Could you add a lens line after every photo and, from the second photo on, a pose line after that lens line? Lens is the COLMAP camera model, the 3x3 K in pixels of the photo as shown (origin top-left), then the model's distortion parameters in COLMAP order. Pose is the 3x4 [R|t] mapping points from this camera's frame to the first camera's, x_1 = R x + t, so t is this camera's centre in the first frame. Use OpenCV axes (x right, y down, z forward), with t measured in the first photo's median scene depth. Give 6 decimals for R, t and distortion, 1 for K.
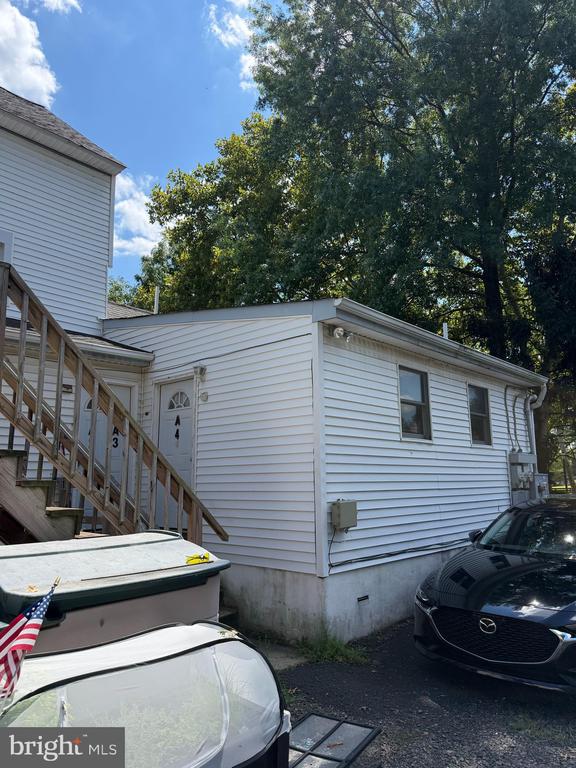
lens RADIAL K [[549.4, 0, 289.3], [0, 549.4, 377.1], [0, 0, 1]] dist [0.065498, -0.055959]
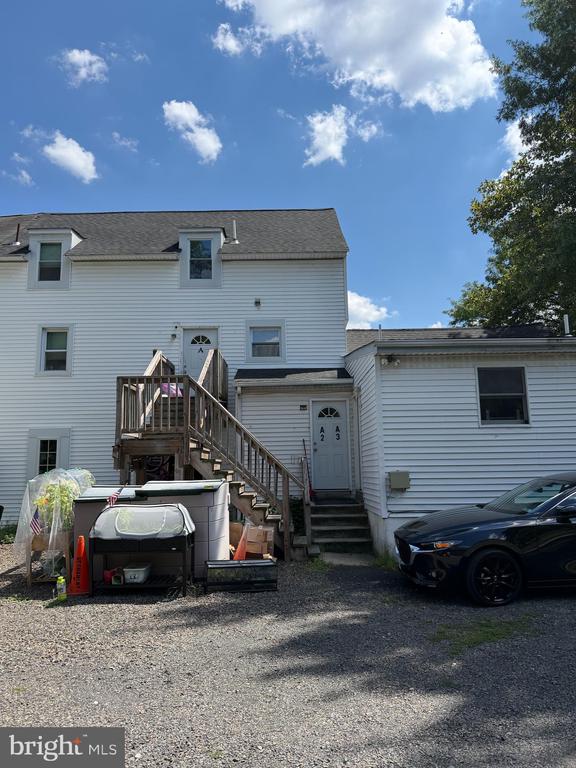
lens RADIAL K [[549.4, 0, 295.5], [0, 549.4, 385.8], [0, 0, 1]] dist [0.065498, -0.055959]
pose [[0.676010, -0.113283, -0.728133, 0.861958], [0.147647, 0.988898, -0.016776, -0.023090], [0.721949, -0.096166, 0.685231, -0.191679]]
